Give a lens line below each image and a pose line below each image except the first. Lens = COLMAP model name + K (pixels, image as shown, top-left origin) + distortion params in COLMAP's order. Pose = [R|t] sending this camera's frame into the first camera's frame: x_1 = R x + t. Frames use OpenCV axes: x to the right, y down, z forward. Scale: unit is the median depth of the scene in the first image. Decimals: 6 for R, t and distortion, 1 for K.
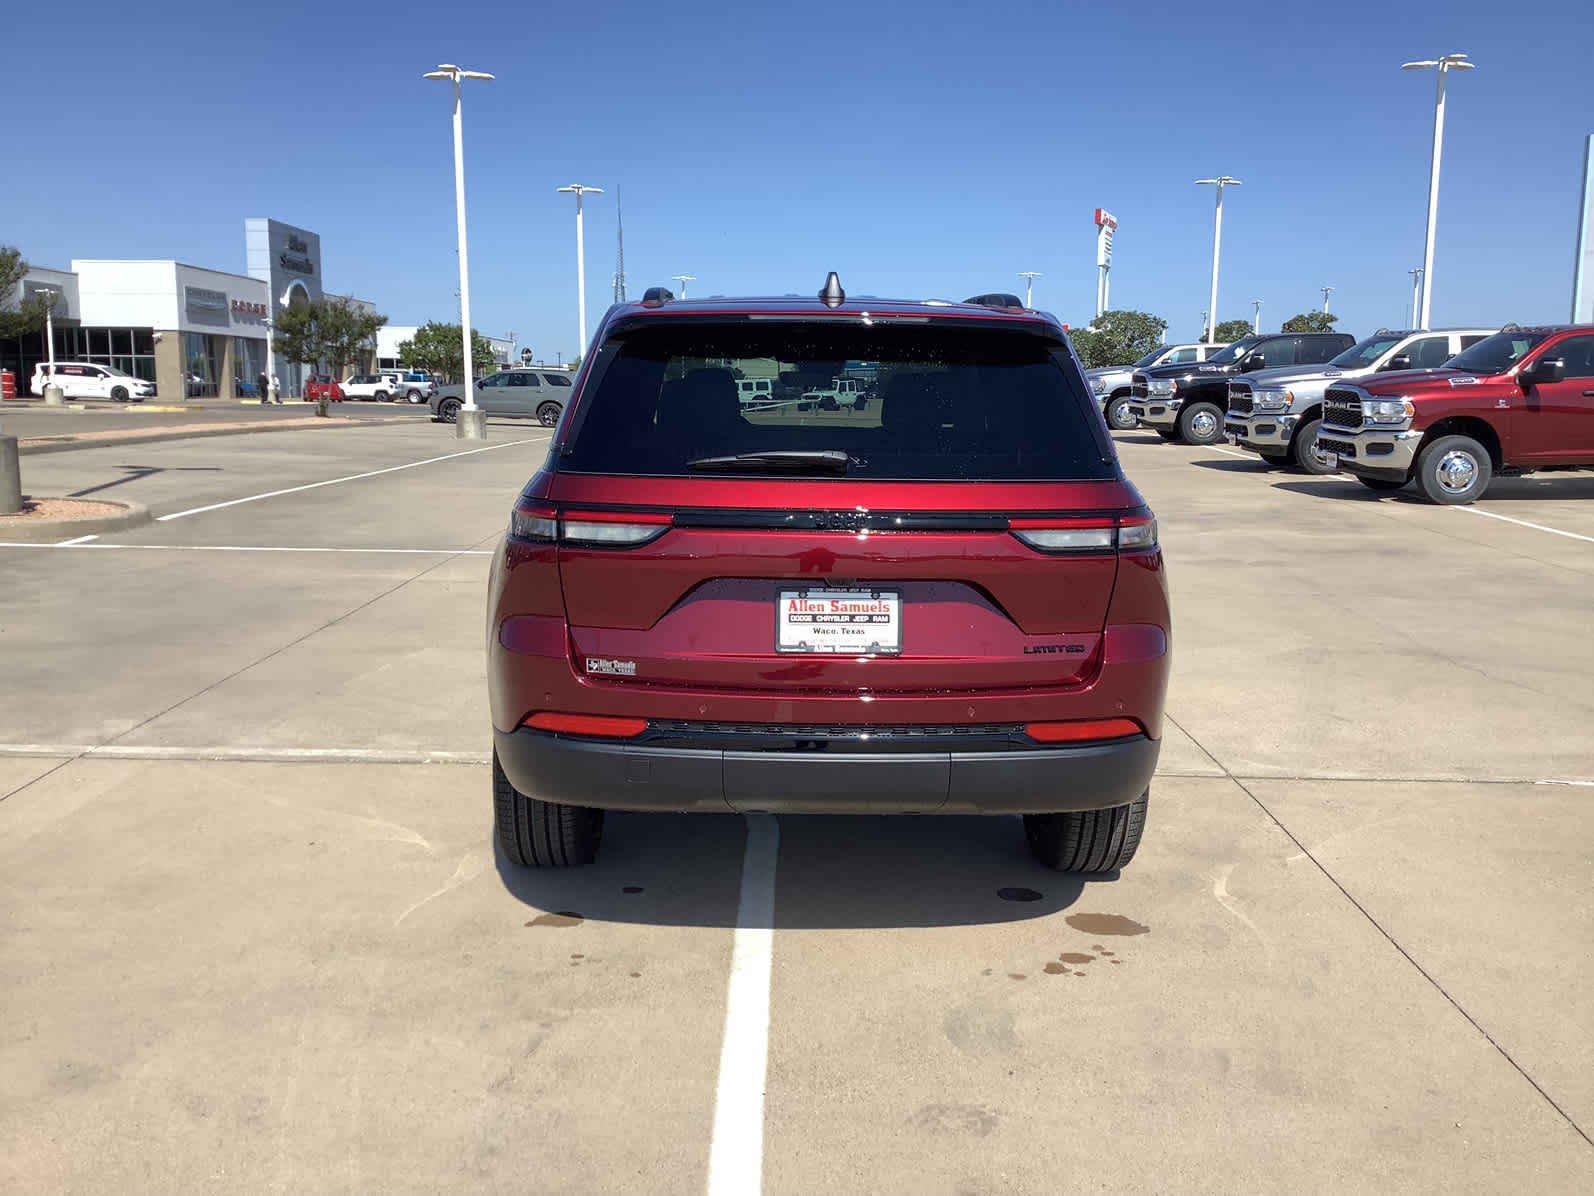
lens RADIAL K [[1433.0, 0, 800.9], [0, 1433.0, 595.3], [0, 0, 1]] dist [0.097836, -0.159439]
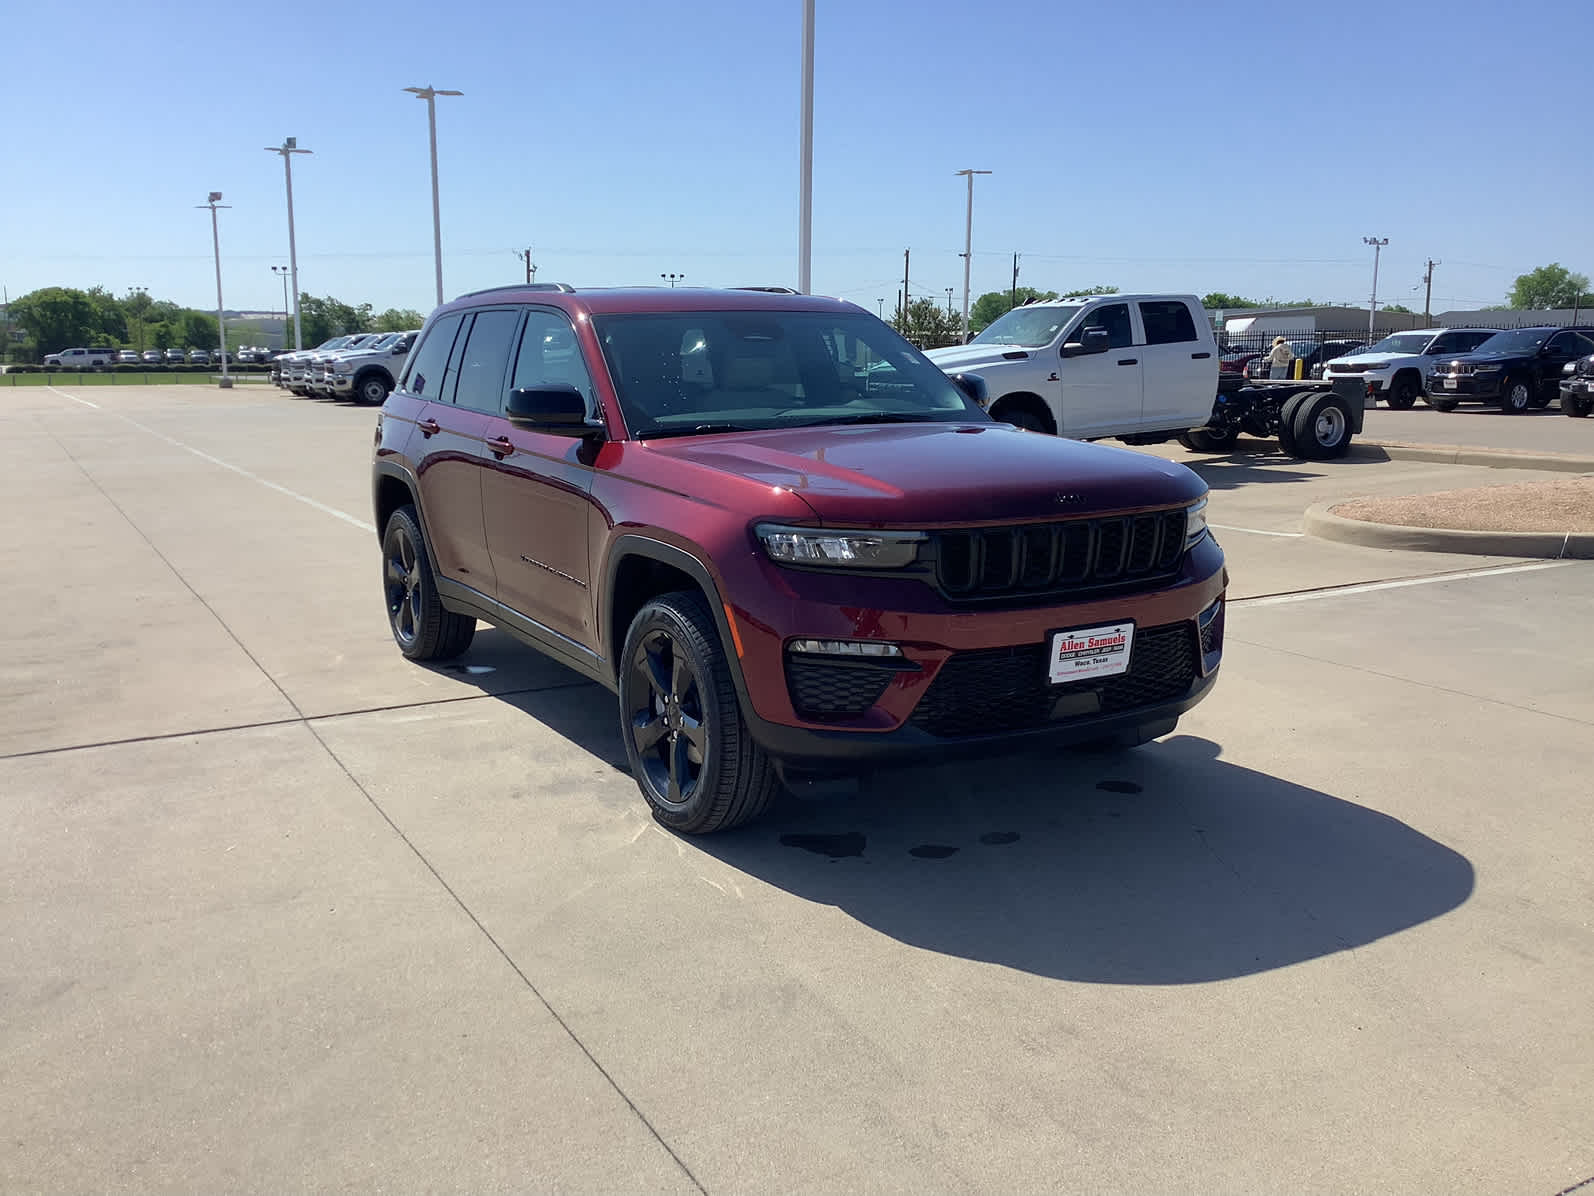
lens RADIAL K [[1433.0, 0, 809.8], [0, 1433.0, 600.1], [0, 0, 1]] dist [0.097836, -0.159439]
pose [[-0.869452, 0.078157, -0.487796, 0.696324], [-0.084363, 0.949412, 0.302489, -0.449954], [0.486761, 0.304152, -0.818874, 2.889248]]
